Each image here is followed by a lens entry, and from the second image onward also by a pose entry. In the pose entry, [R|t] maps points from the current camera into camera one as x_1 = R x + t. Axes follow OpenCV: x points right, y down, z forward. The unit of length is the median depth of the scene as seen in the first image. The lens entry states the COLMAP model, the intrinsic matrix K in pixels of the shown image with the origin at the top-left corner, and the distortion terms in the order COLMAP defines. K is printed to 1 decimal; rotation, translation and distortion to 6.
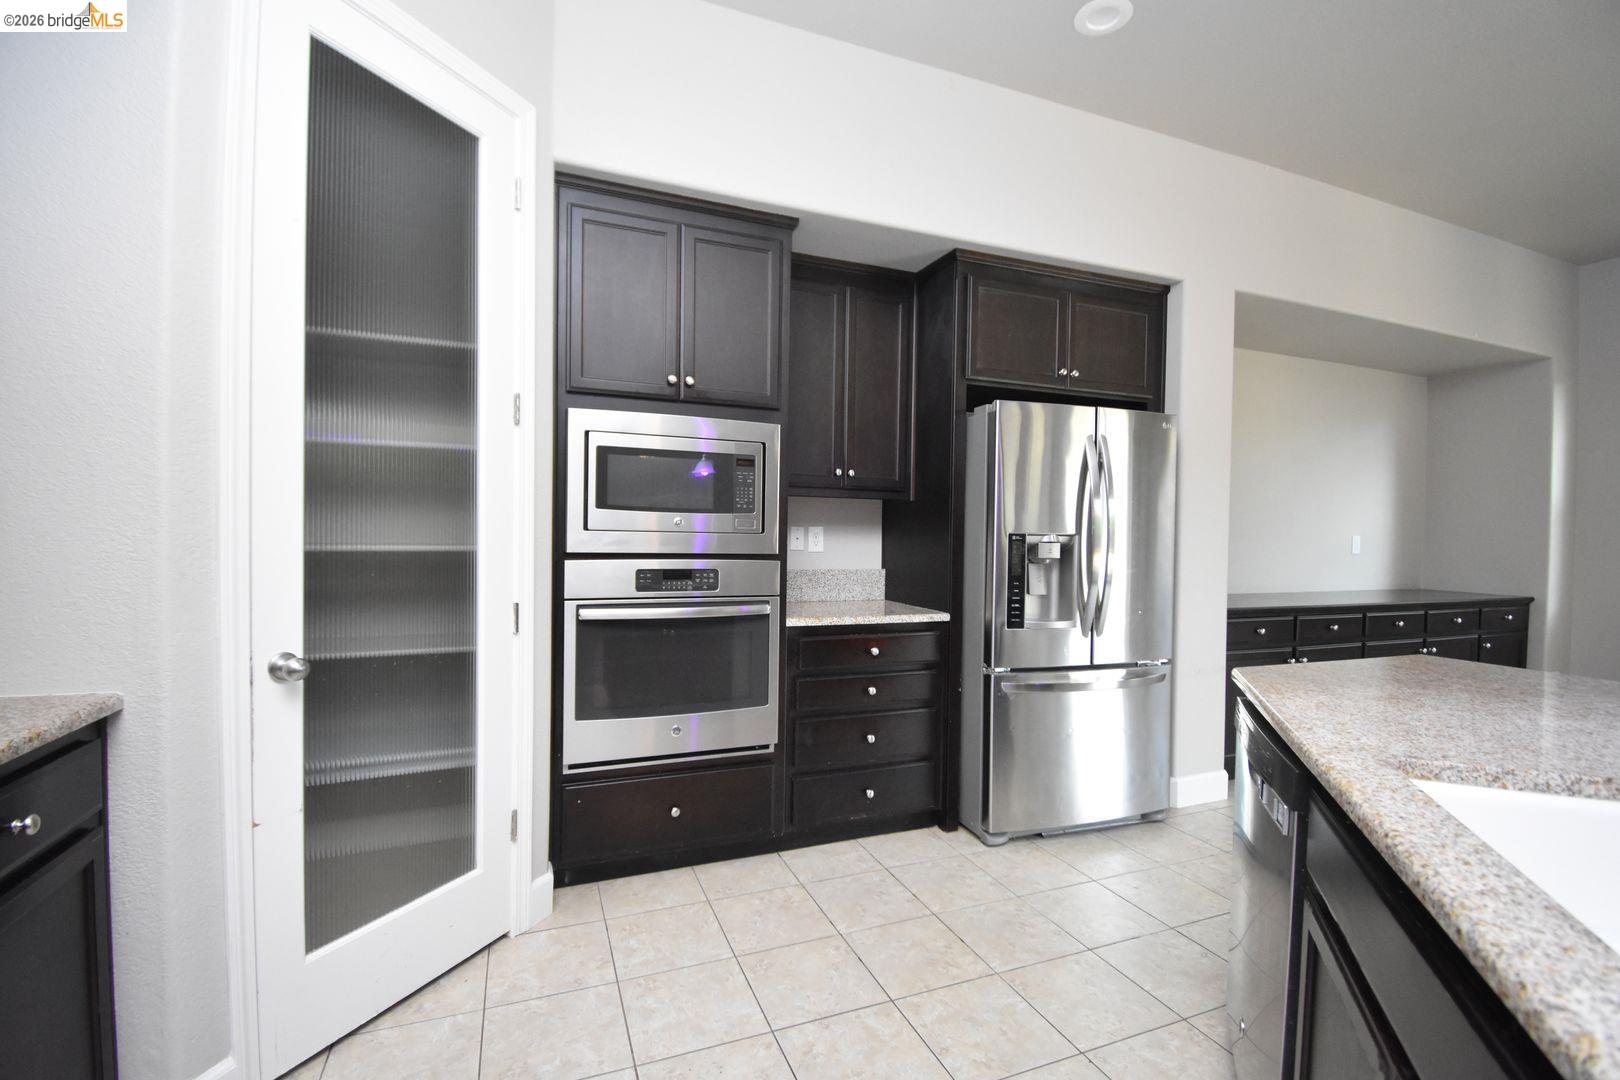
lens RADIAL K [[716.9, 0, 815.1], [0, 716.9, 544.7], [0, 0, 1]] dist [-0.005780, -0.000568]
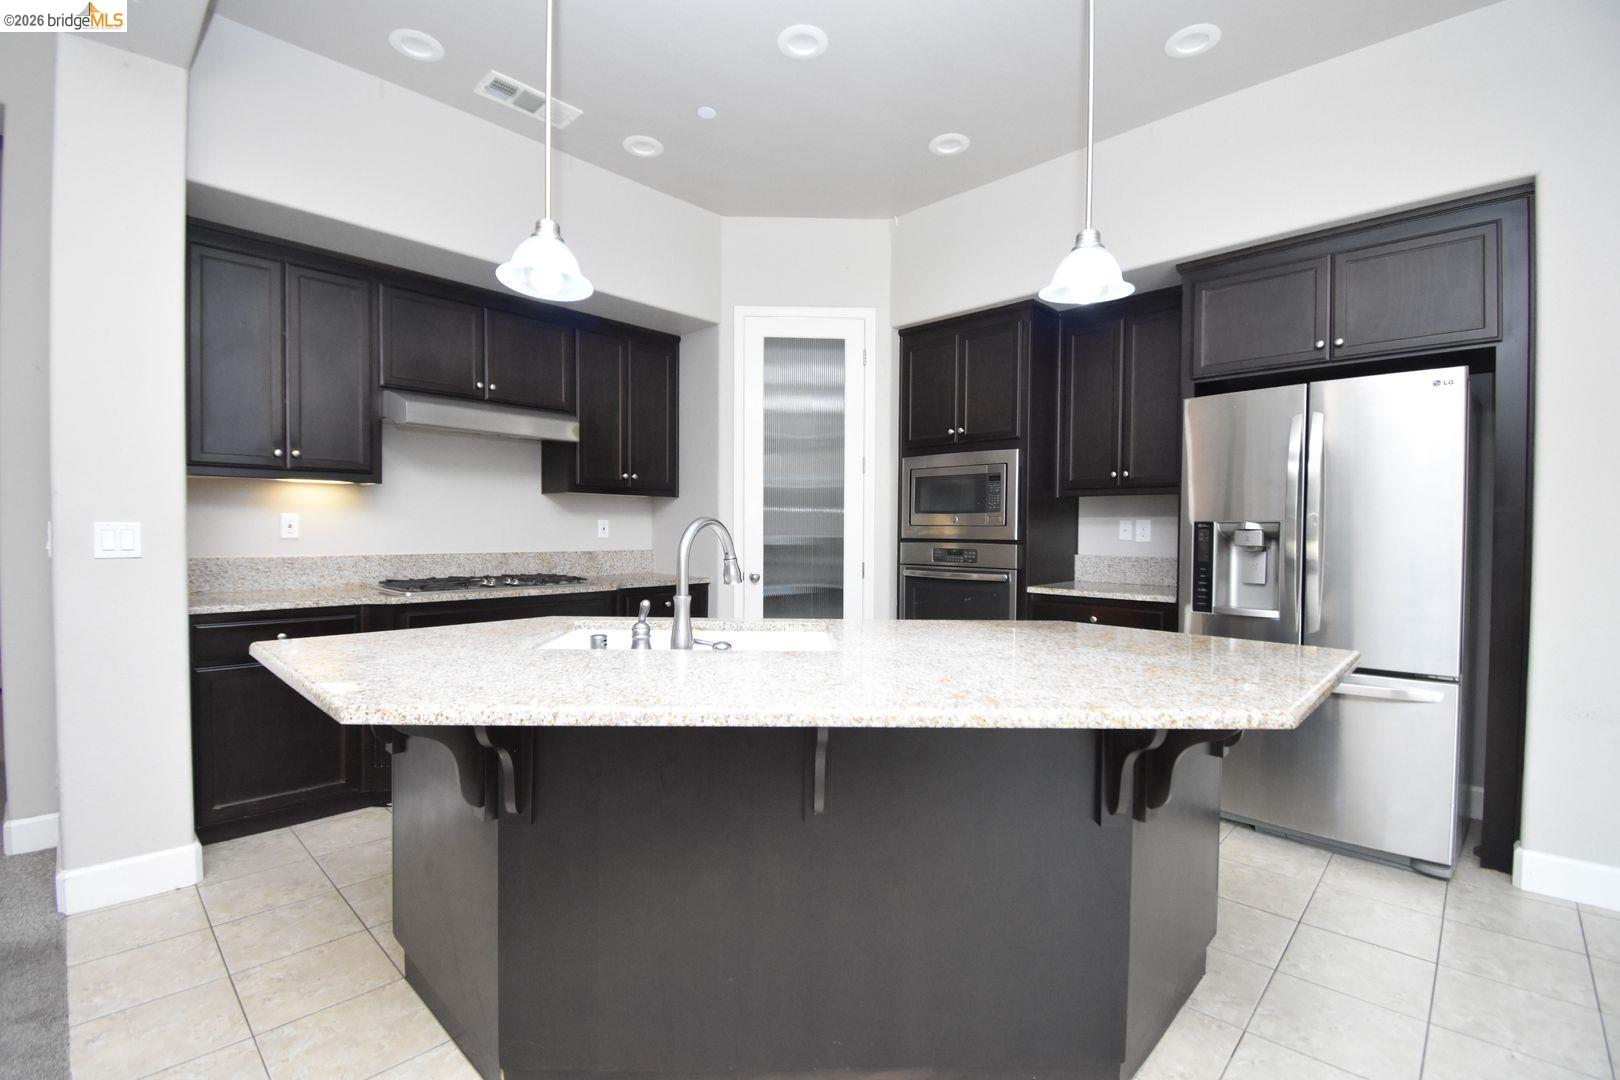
lens RADIAL K [[716.9, 0, 808.4], [0, 716.9, 540.0], [0, 0, 1]] dist [-0.005780, -0.000568]
pose [[0.405904, -0.000155, -0.913916, 1.104829], [-0.008475, 0.999956, -0.003934, 0.022524], [0.913876, 0.009342, 0.405885, 0.043030]]
